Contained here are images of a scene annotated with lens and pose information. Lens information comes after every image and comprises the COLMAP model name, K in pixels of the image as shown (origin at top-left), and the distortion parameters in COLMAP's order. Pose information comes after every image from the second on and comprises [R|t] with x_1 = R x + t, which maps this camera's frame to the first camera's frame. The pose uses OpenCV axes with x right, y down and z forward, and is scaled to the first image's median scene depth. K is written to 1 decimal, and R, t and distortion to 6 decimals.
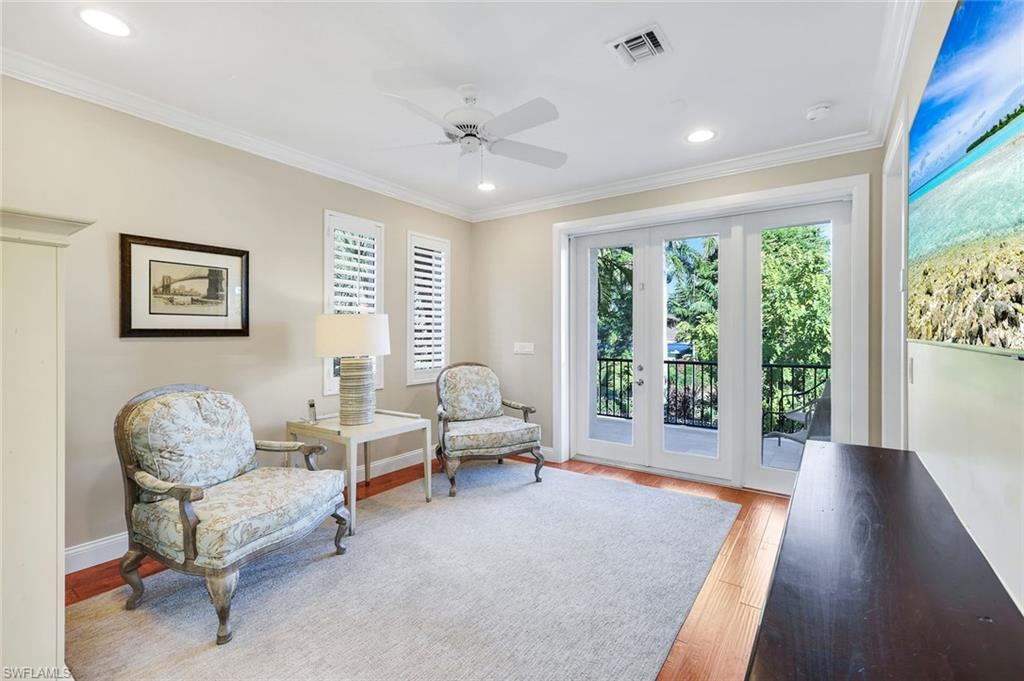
lens RADIAL K [[450.5, 0, 512.4], [0, 450.5, 336.2], [0, 0, 1]] dist [-0.001936, -0.000062]
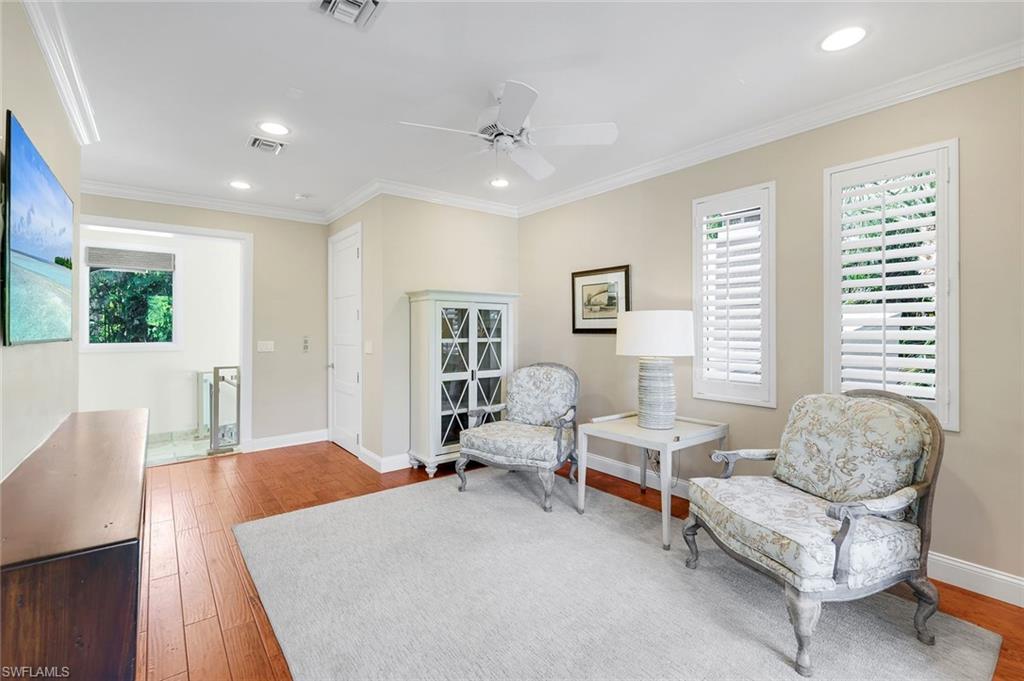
lens RADIAL K [[450.5, 0, 510.3], [0, 450.5, 333.9], [0, 0, 1]] dist [-0.001936, -0.000062]
pose [[-0.280855, 0.003780, -0.959743, 0.746883], [-0.012478, 0.999893, 0.007590, -0.006003], [0.959669, 0.014108, -0.280778, 1.132789]]
